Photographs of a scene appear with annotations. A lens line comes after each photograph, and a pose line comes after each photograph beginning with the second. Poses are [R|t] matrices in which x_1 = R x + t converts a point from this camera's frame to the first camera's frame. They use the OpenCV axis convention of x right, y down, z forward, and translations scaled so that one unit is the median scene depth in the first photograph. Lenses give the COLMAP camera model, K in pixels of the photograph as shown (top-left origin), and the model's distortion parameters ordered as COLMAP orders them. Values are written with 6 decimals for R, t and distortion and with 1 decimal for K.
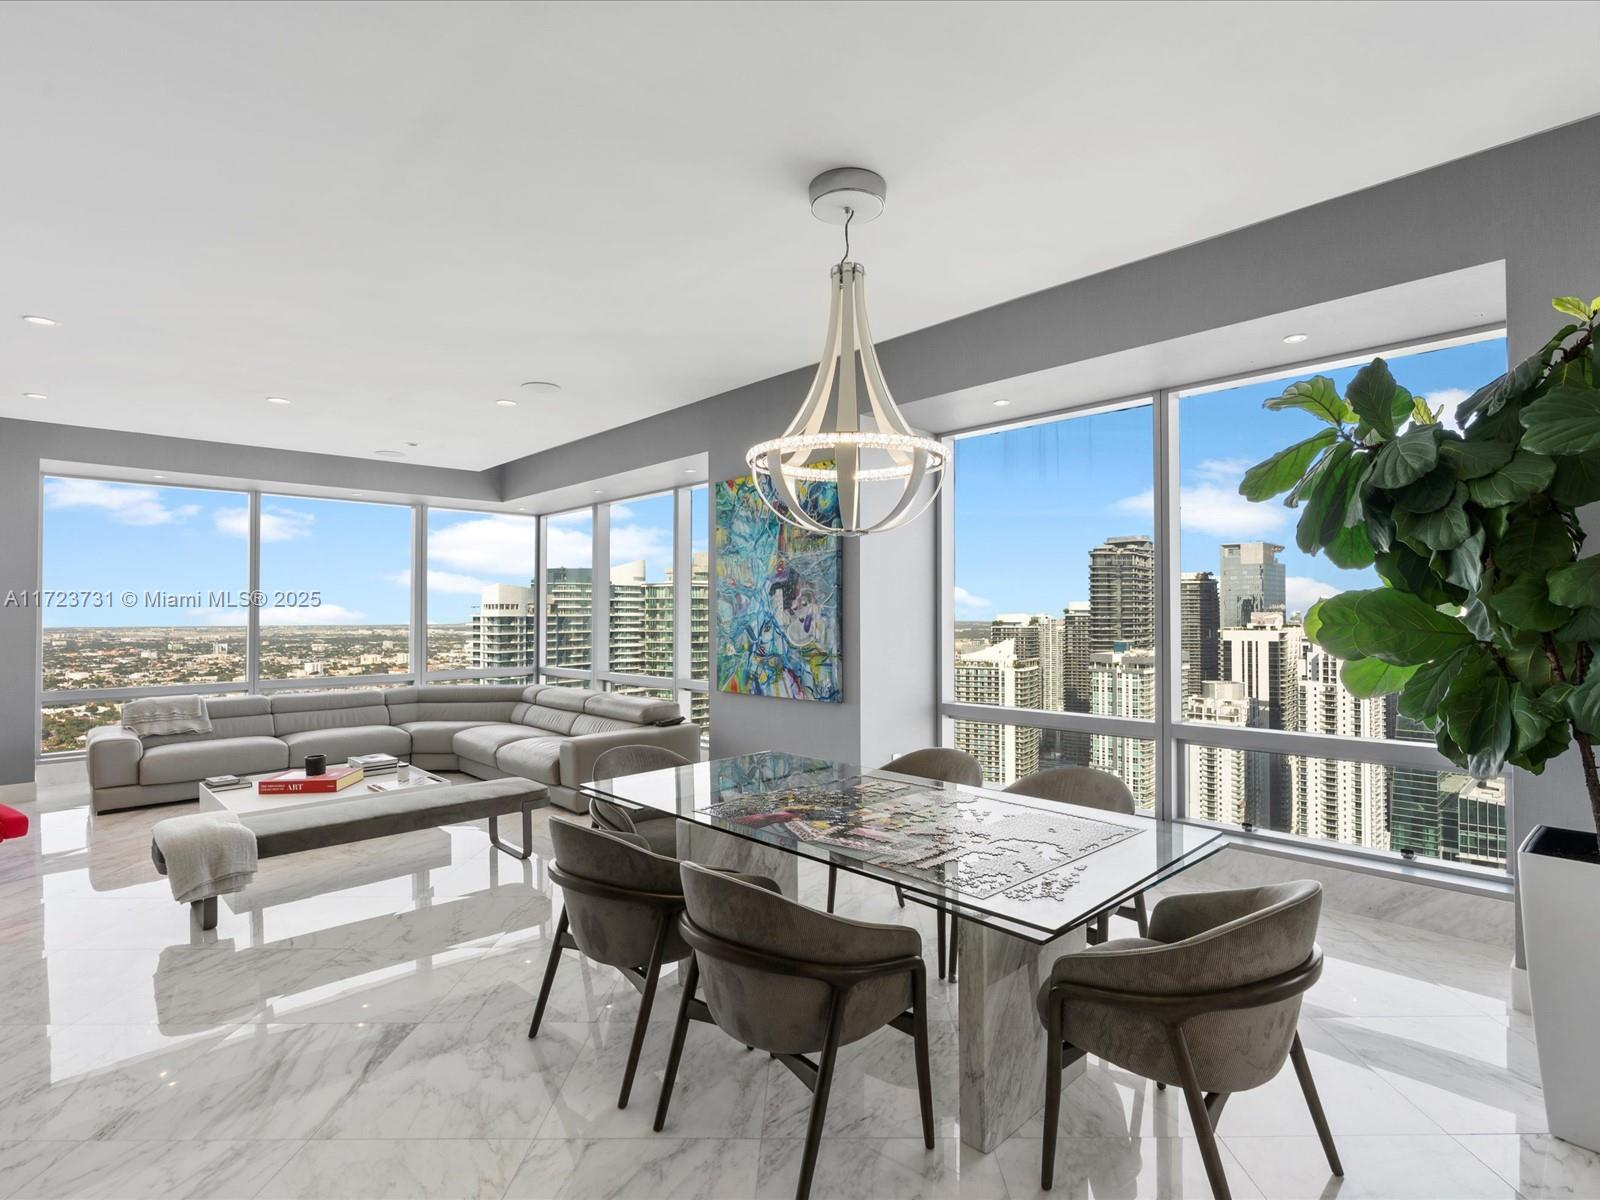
lens RADIAL K [[809.9, 0, 802.6], [0, 809.9, 604.0], [0, 0, 1]] dist [-0.003992, -0.000289]
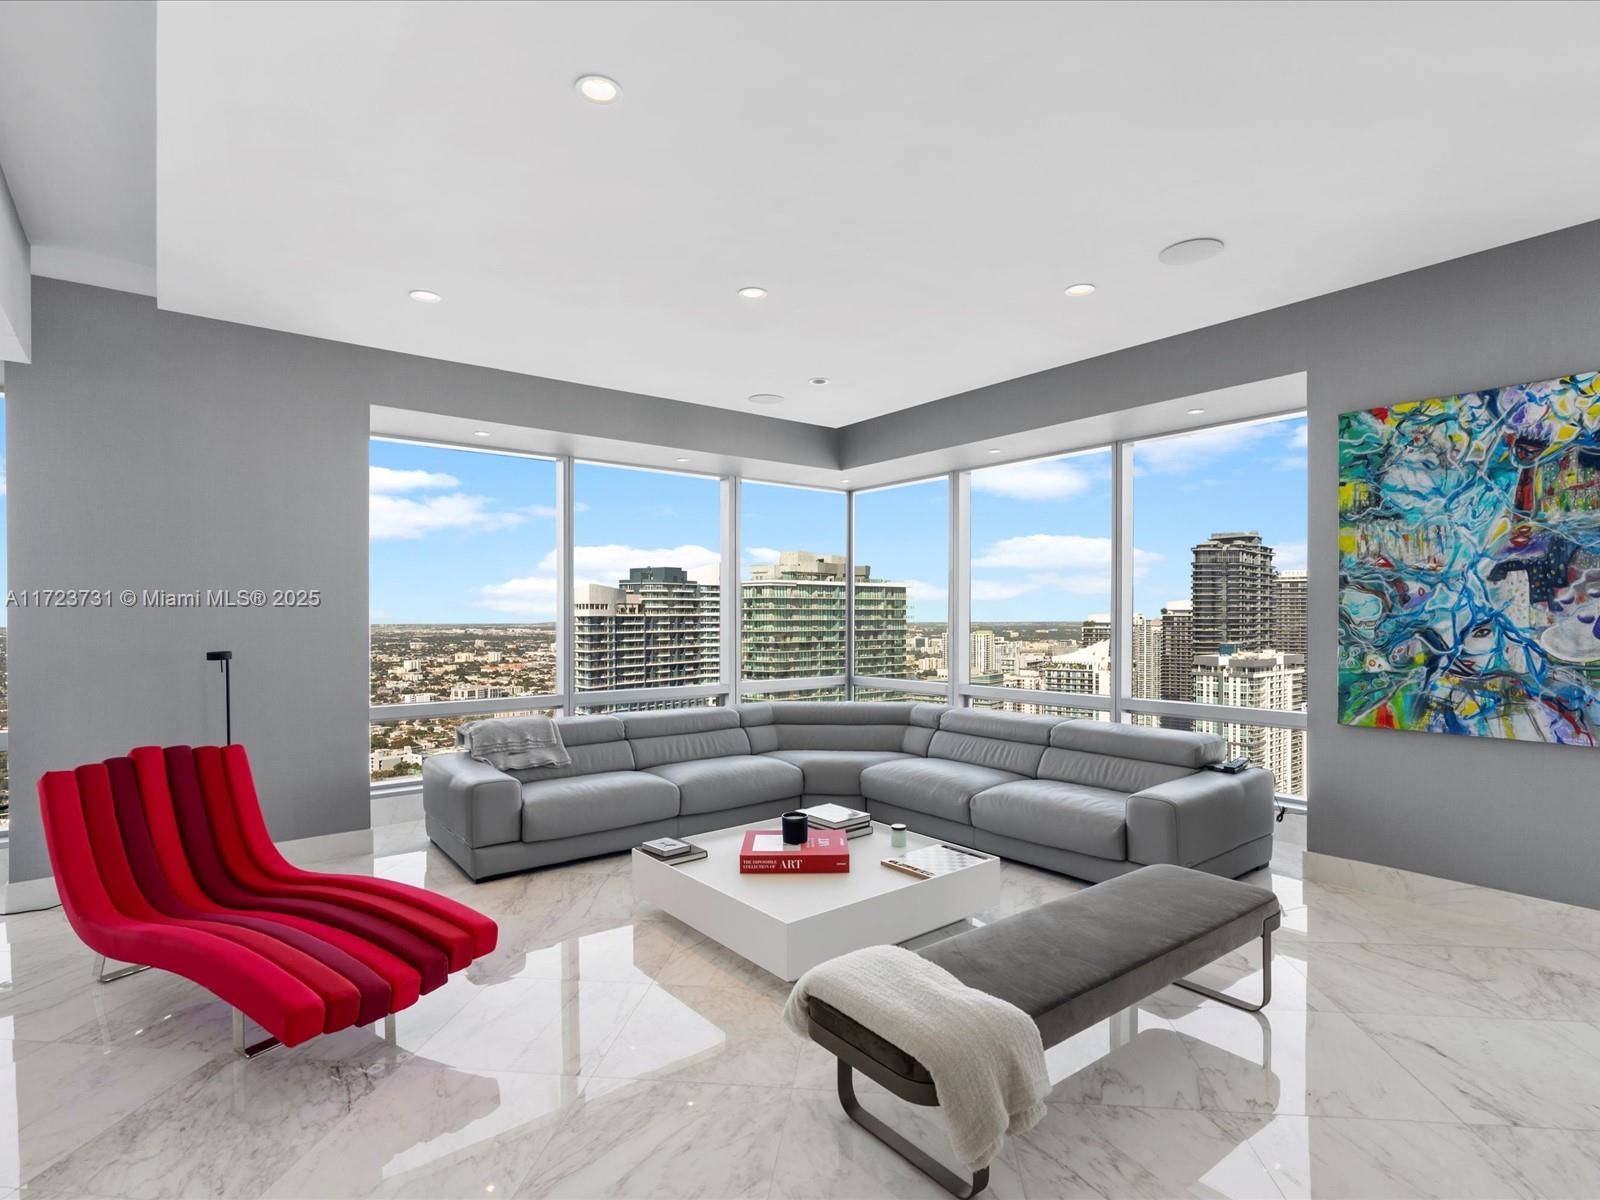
lens RADIAL K [[820.4, 0, 800.8], [0, 820.4, 621.2], [0, 0, 1]] dist [-0.007048, -0.000429]
pose [[0.994997, 0.001573, -0.099895, -0.438631], [0.000552, 0.999774, 0.021235, 0.006103], [0.099906, -0.021184, 0.994771, 0.253105]]
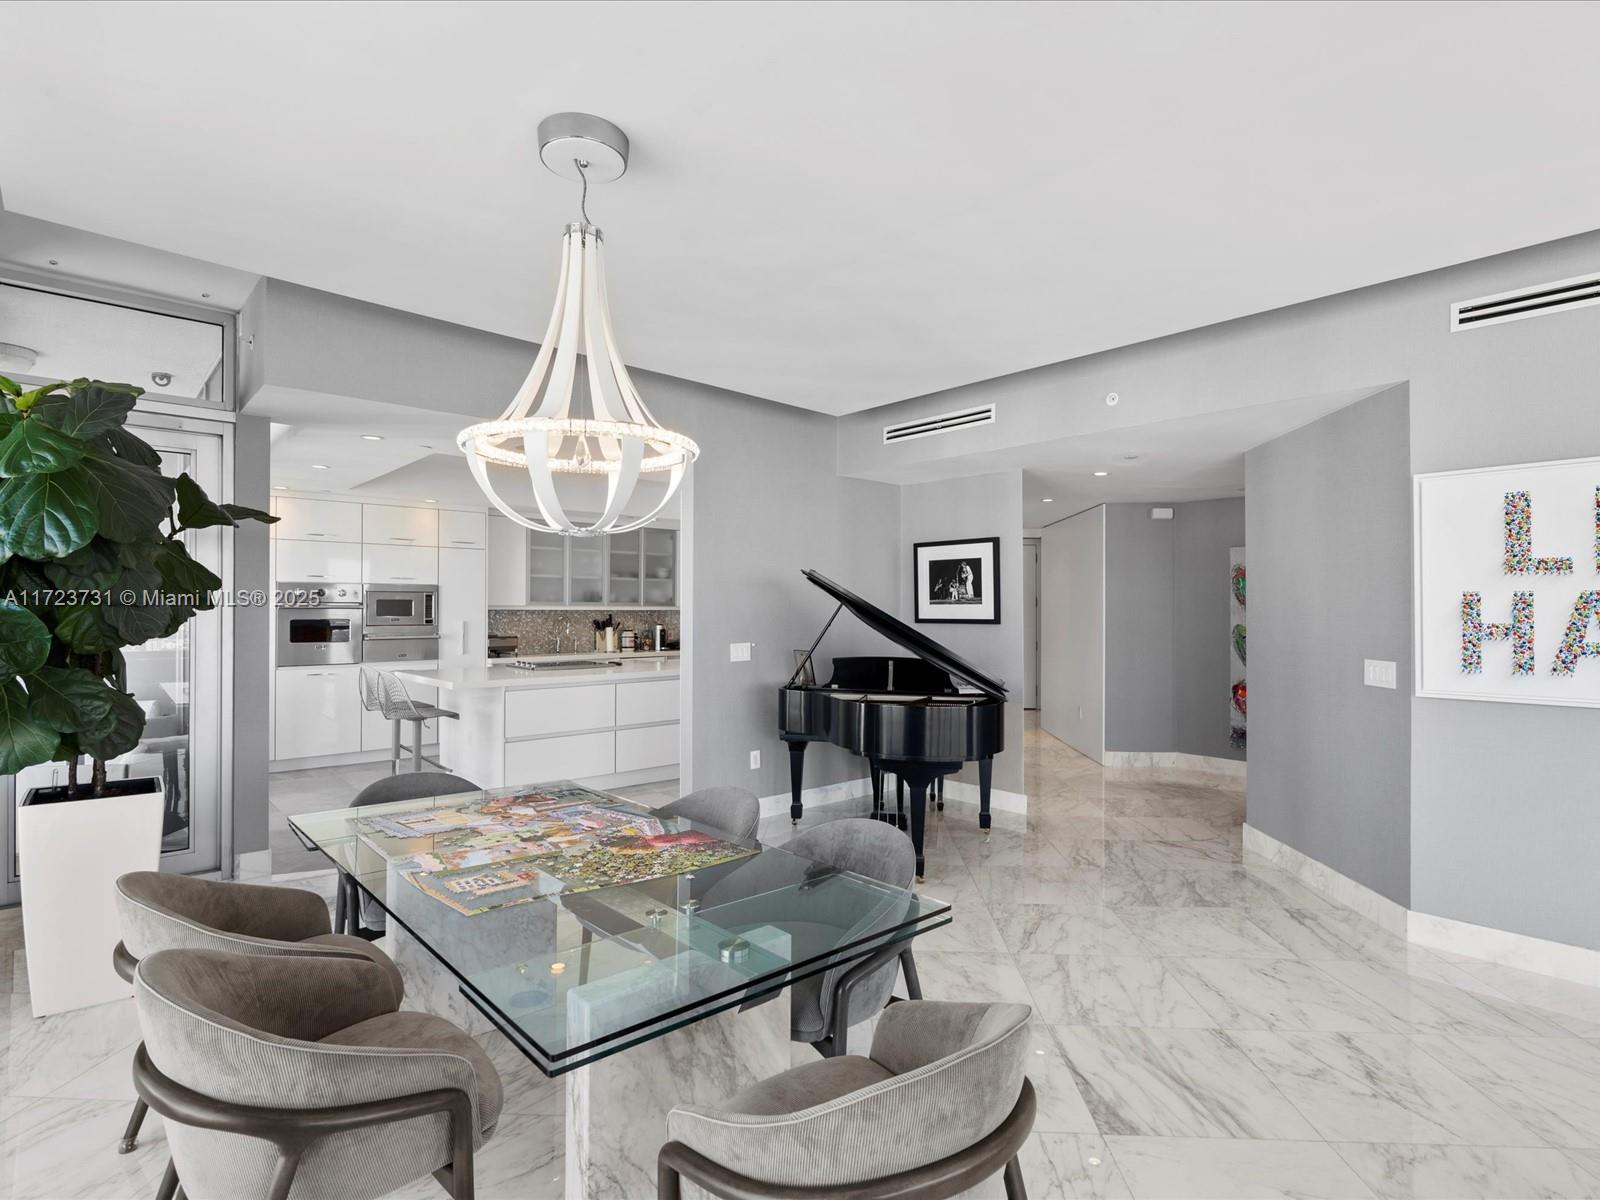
lens RADIAL K [[826.9, 0, 805.4], [0, 826.9, 602.5], [0, 0, 1]] dist [0.003139, 0.001415]
pose [[-0.999541, 0.003670, 0.030083, -0.088906], [0.003058, 0.999788, -0.020370, 0.002889], [-0.030151, -0.020268, -0.999340, 0.787032]]
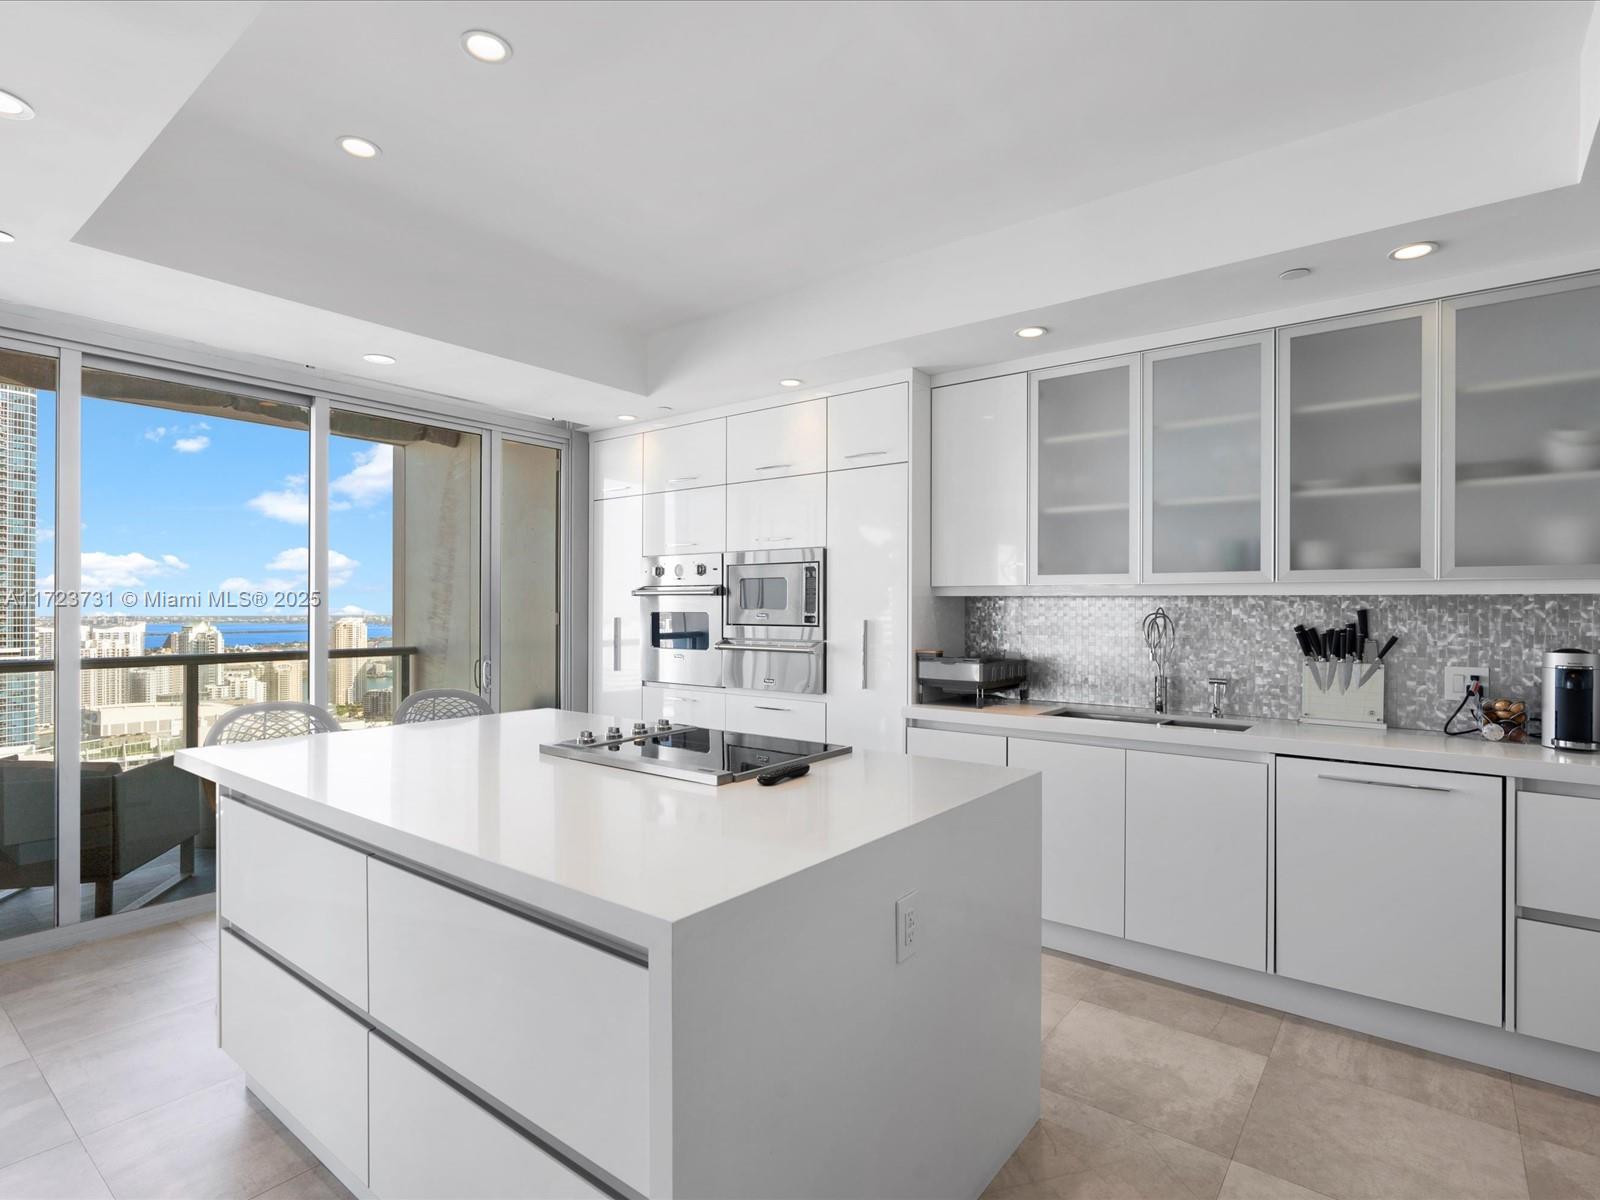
lens RADIAL K [[814.1, 0, 814.0], [0, 814.1, 613.7], [0, 0, 1]] dist [-0.003221, -0.000360]
pose [[-0.143807, -0.002960, 0.989601, -0.109094], [-0.015971, 0.999872, 0.000670, -0.000343], [-0.989477, -0.015709, -0.143836, -0.336433]]
